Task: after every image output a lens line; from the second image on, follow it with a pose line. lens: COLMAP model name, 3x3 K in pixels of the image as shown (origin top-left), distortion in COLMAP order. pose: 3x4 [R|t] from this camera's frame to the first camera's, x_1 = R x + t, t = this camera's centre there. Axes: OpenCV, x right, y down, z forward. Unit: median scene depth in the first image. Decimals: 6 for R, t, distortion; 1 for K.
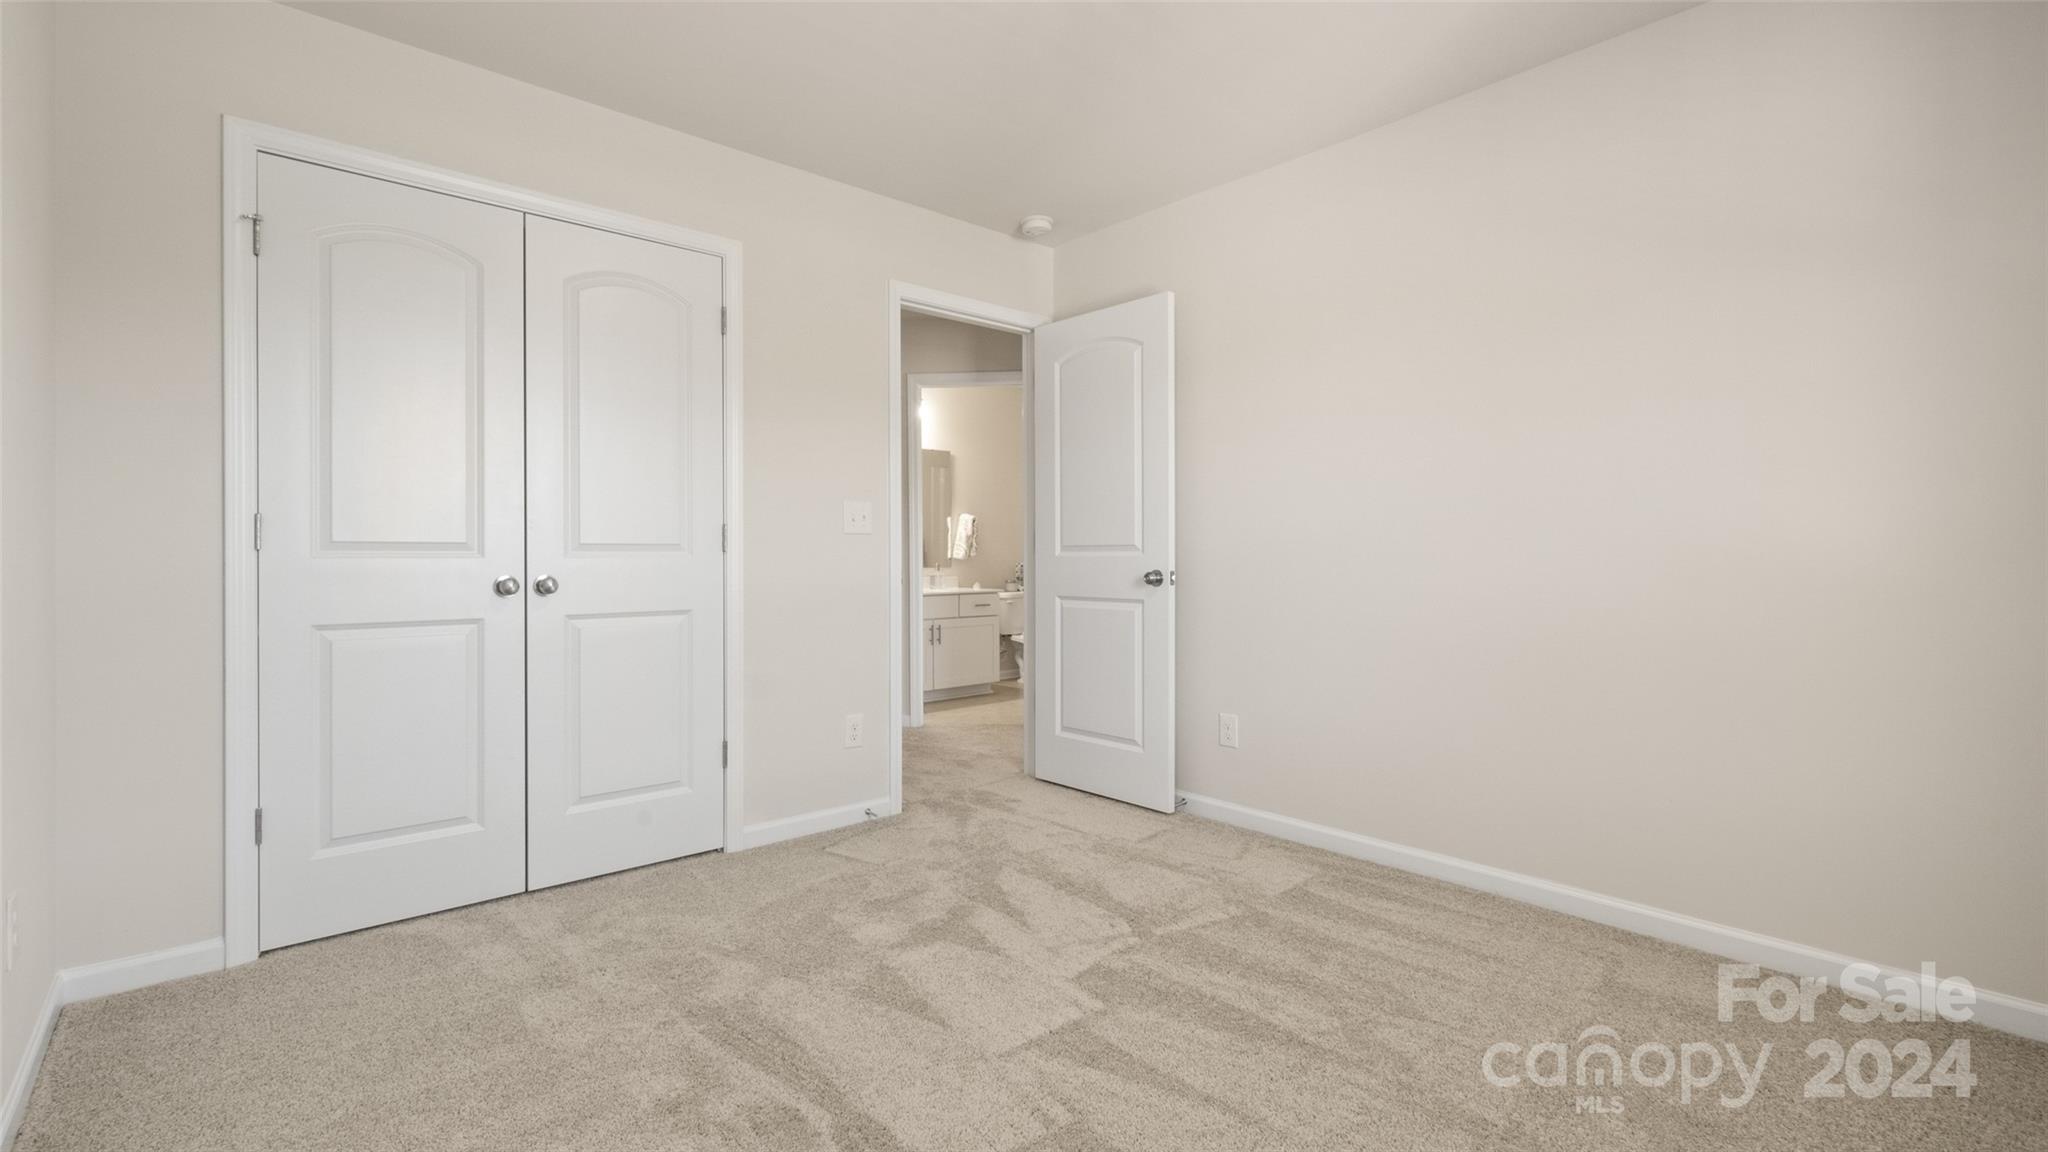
lens RADIAL K [[882.8, 0, 1022.7], [0, 882.8, 580.0], [0, 0, 1]] dist [-0.015869, -0.000518]
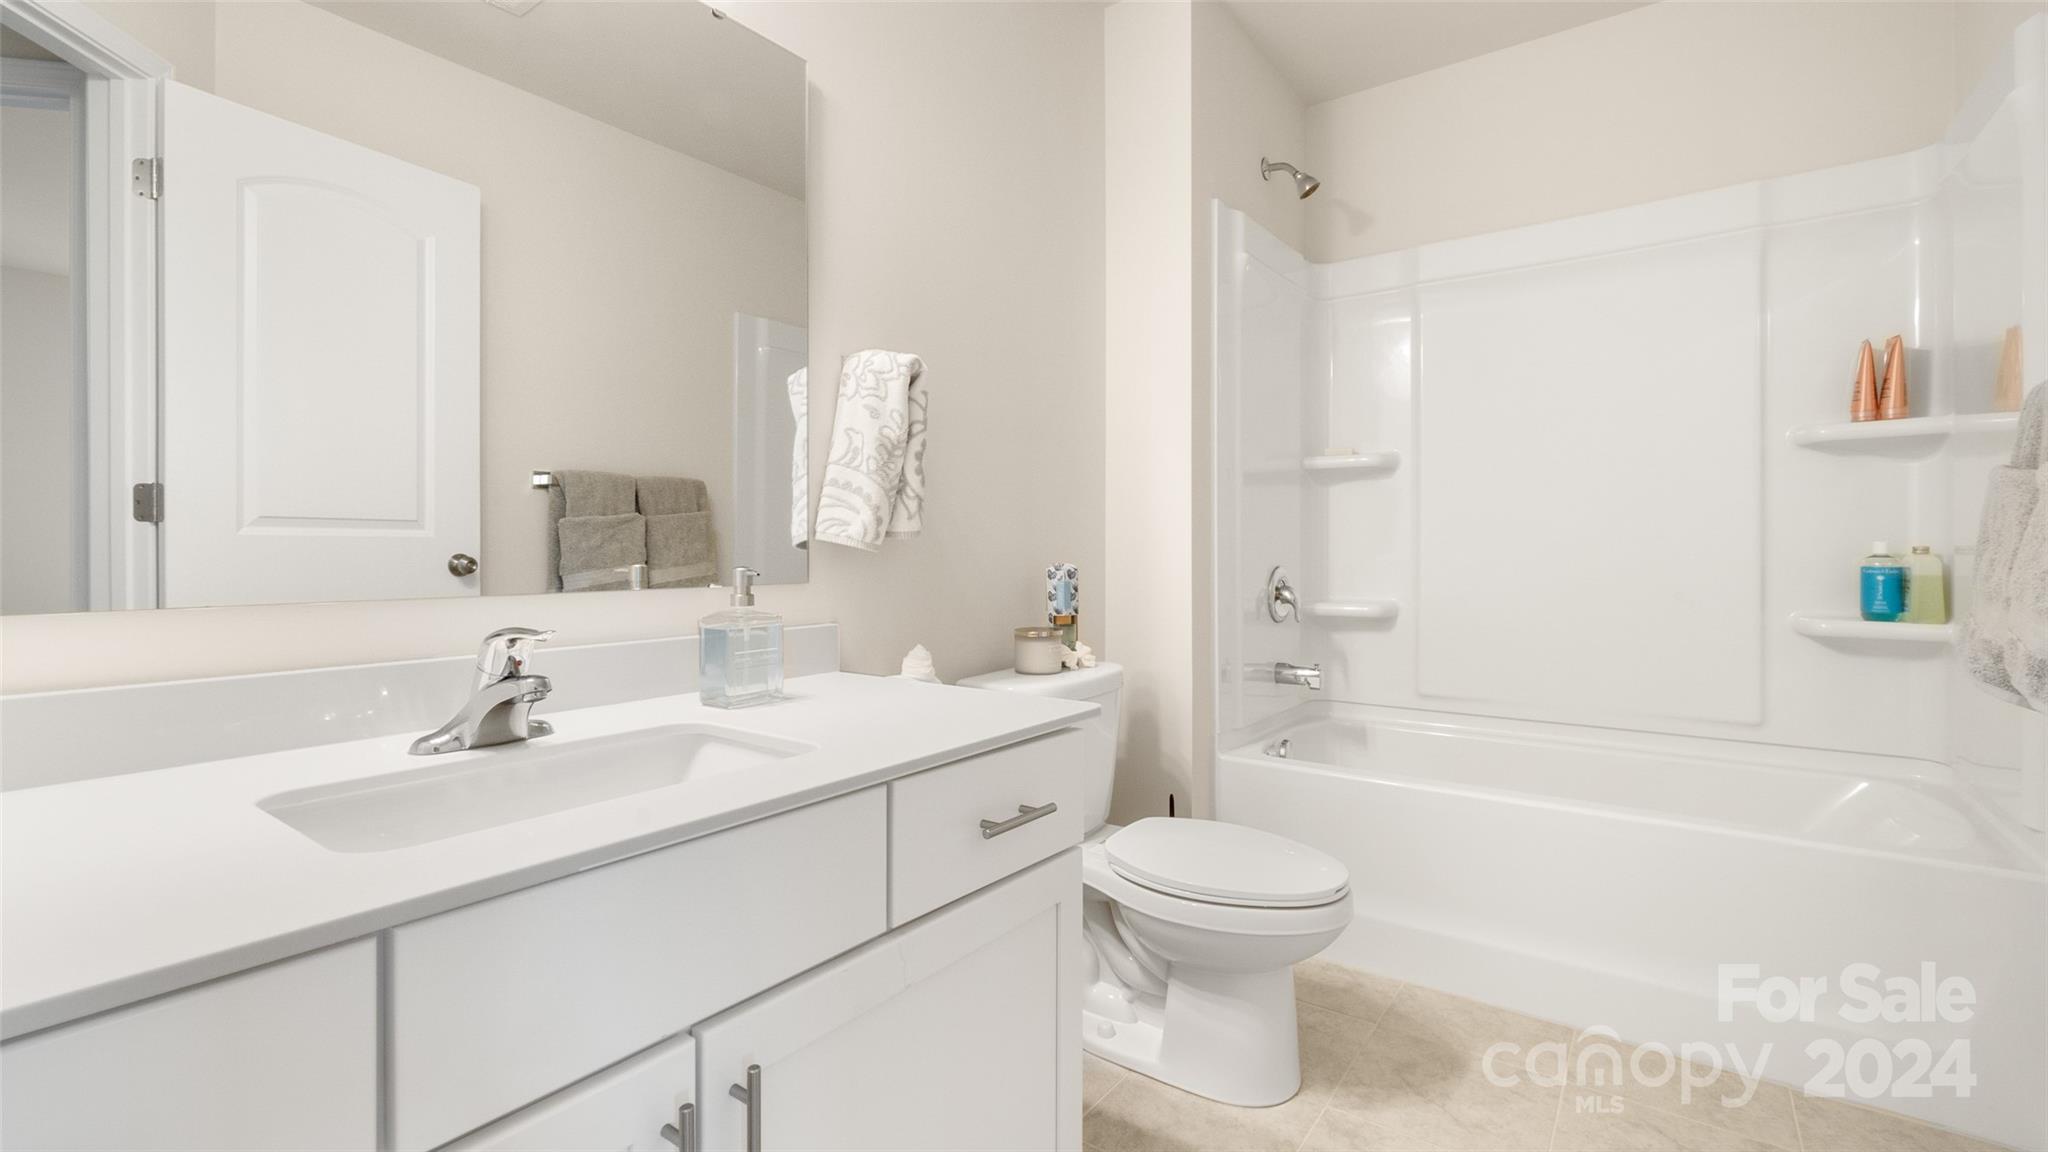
lens RADIAL K [[882.8, 0, 1023.1], [0, 882.8, 569.6], [0, 0, 1]] dist [-0.015869, -0.000518]
pose [[0.981920, -0.001795, 0.189286, -0.069958], [0.003501, 0.999956, -0.008679, -0.015634], [-0.189262, 0.009185, 0.981884, 0.768794]]
